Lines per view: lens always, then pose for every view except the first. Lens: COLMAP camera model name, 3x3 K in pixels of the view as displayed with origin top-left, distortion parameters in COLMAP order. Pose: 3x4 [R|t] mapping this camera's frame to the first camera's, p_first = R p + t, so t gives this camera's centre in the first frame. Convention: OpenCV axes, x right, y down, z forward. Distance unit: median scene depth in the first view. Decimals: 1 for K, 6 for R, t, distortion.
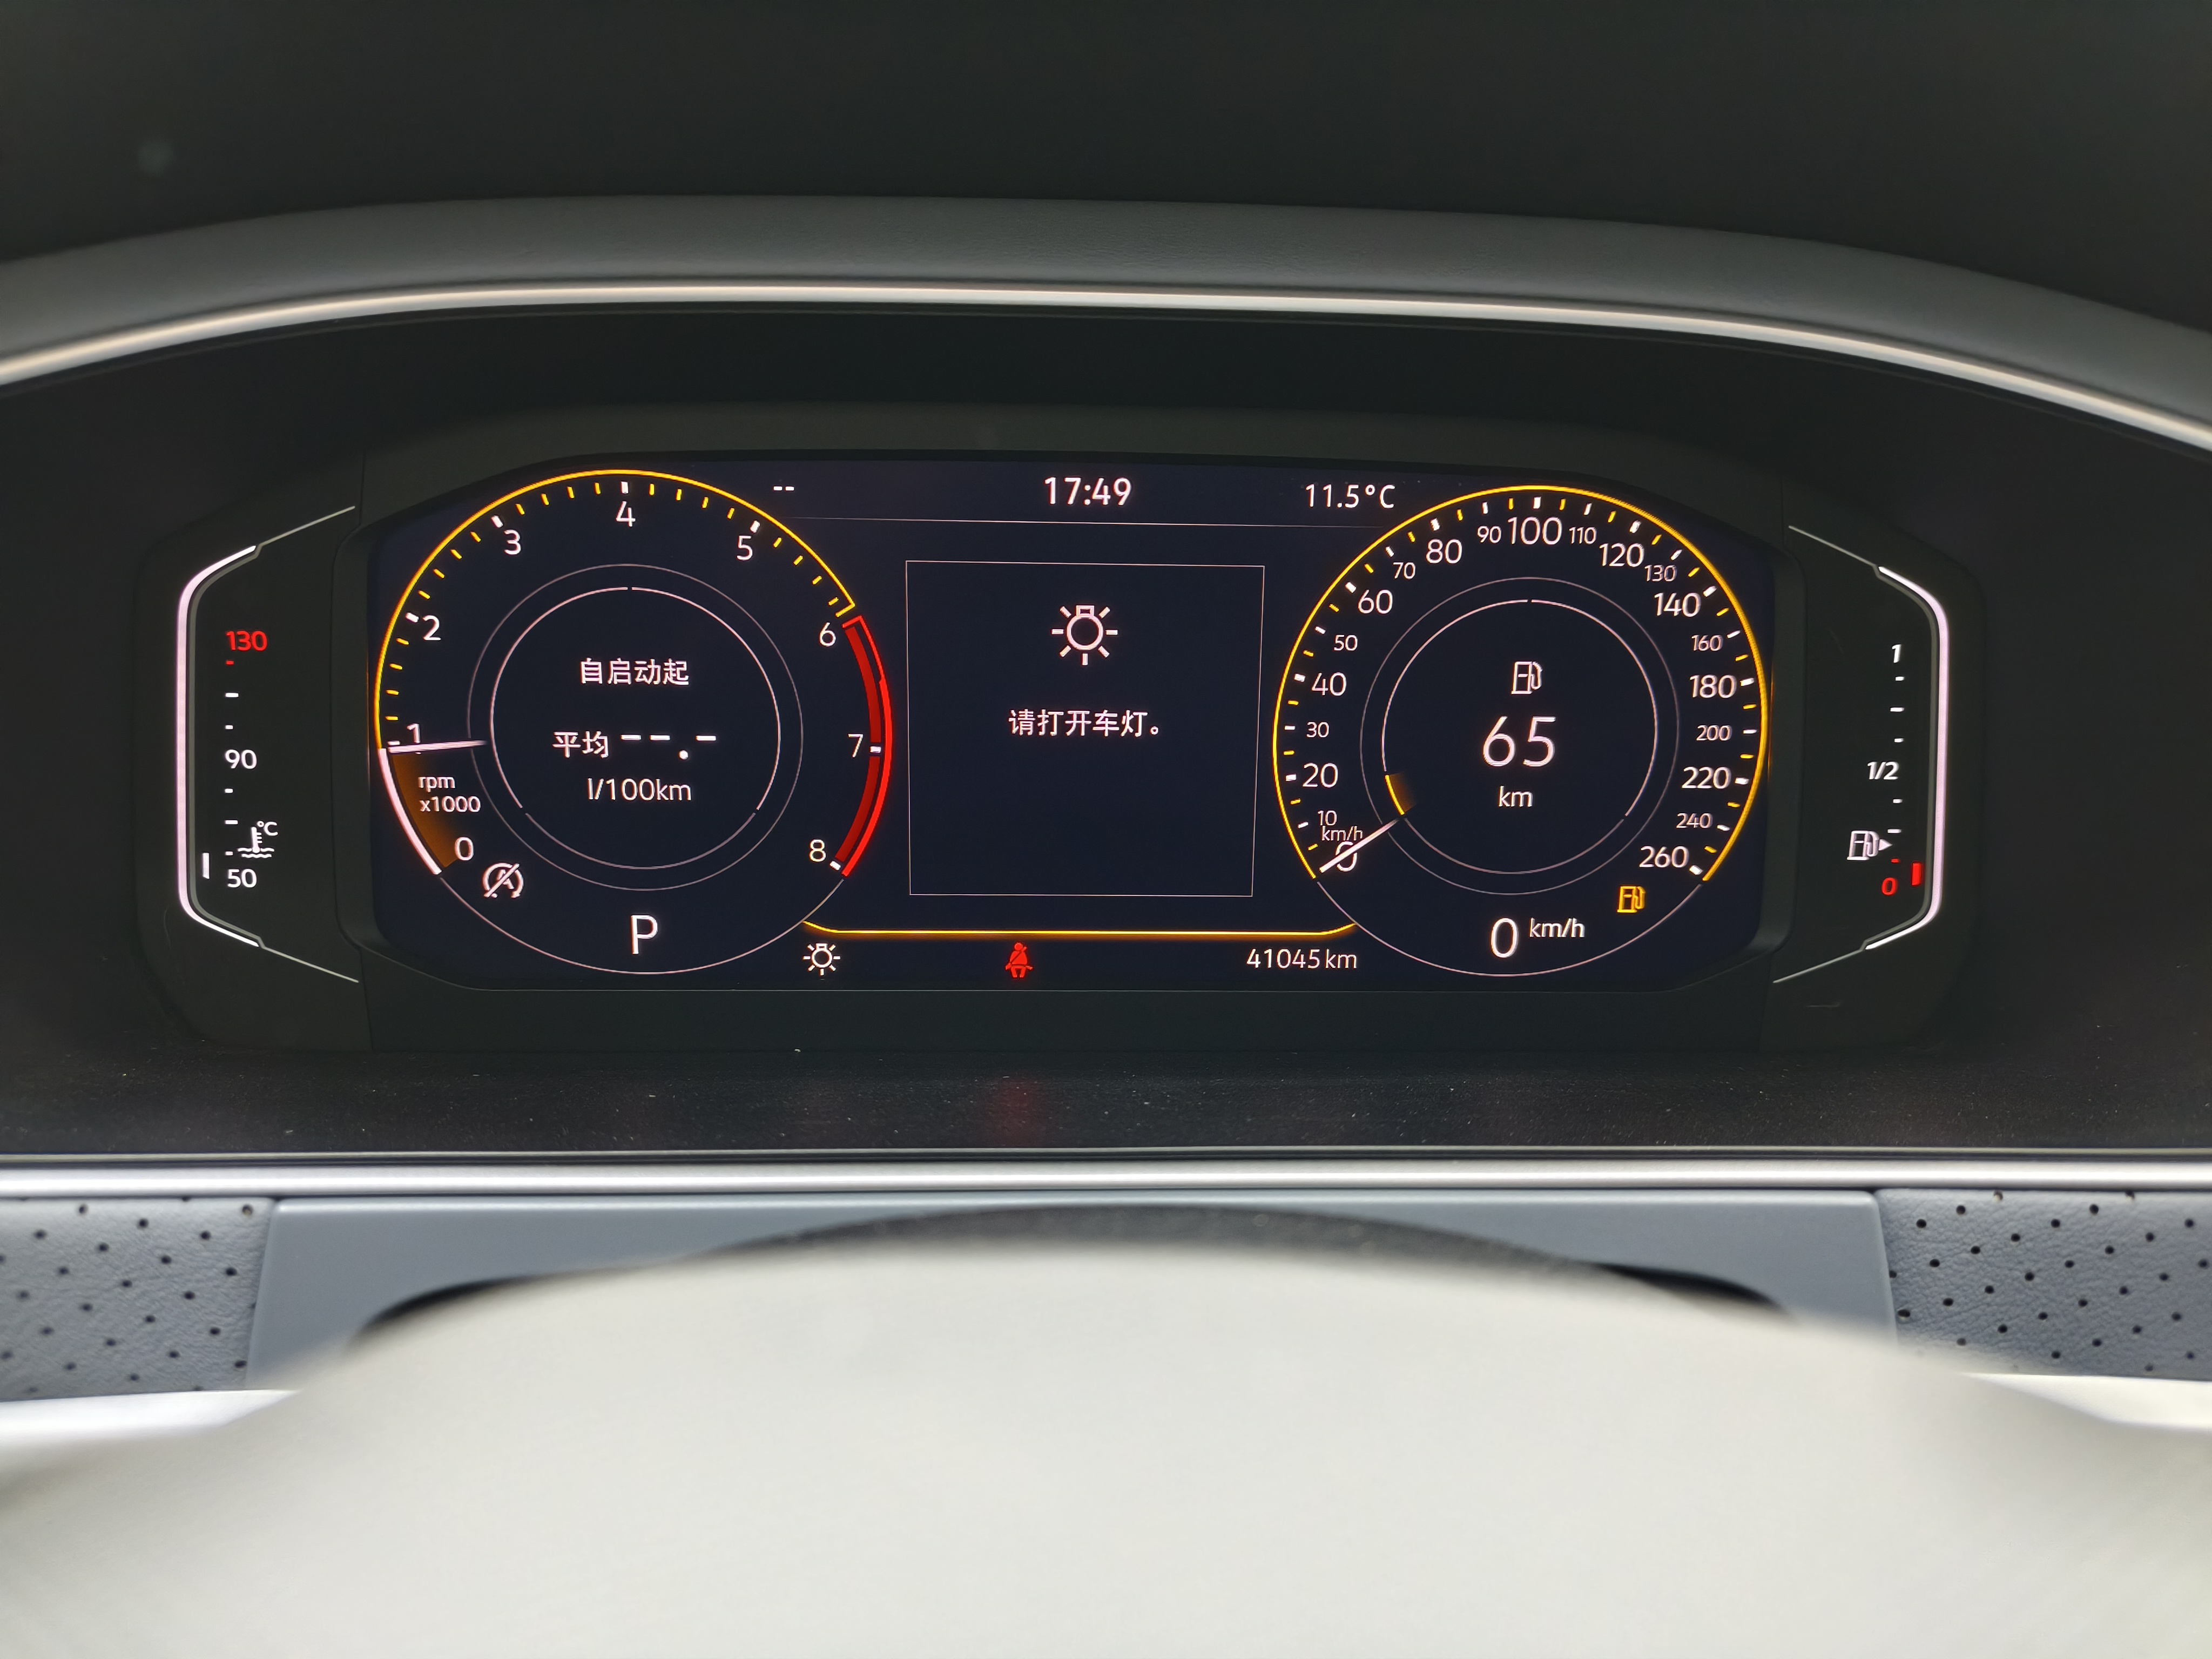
lens RADIAL K [[1489.2, 0, 1053.5], [0, 1489.2, 822.4], [0, 0, 1]] dist [0.010686, -0.039767]
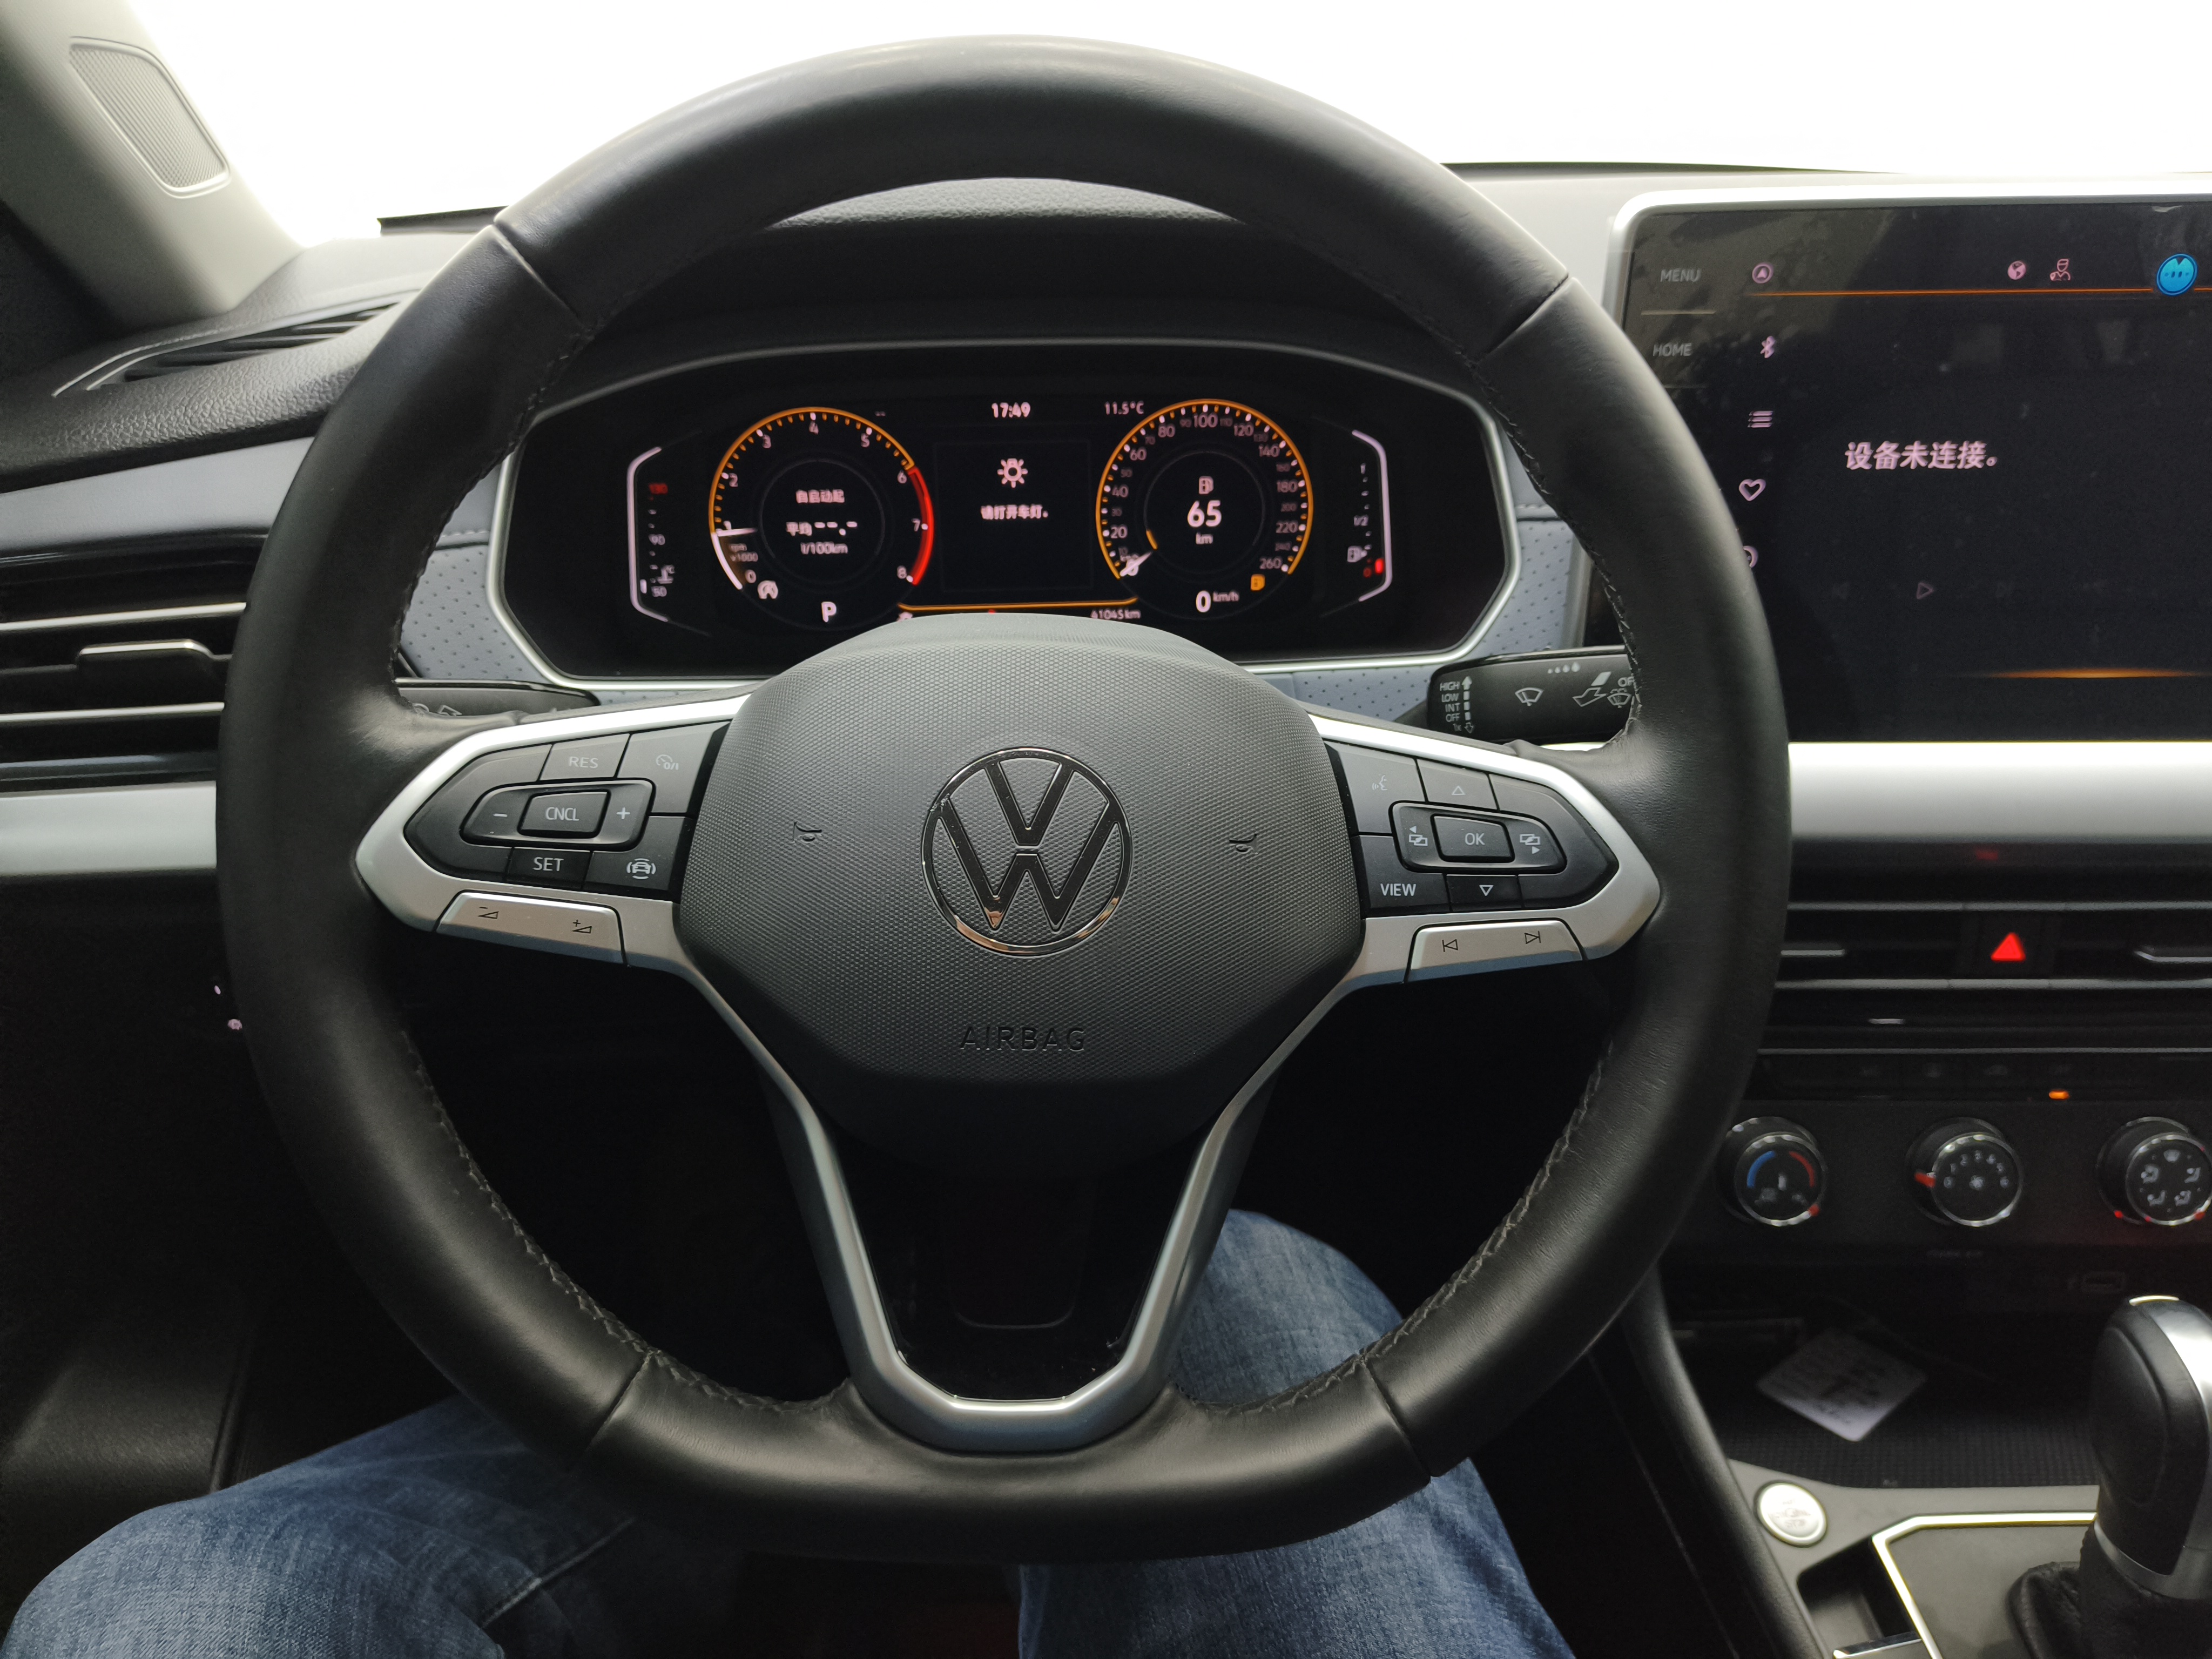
lens RADIAL K [[1489.2, 0, 1092.3], [0, 1489.2, 846.7], [0, 0, 1]] dist [0.010686, -0.039767]
pose [[0.999237, -0.036769, 0.013197, 0.092275], [0.034229, 0.986867, 0.157865, 0.085482], [-0.018828, -0.157293, 0.987373, -1.378957]]
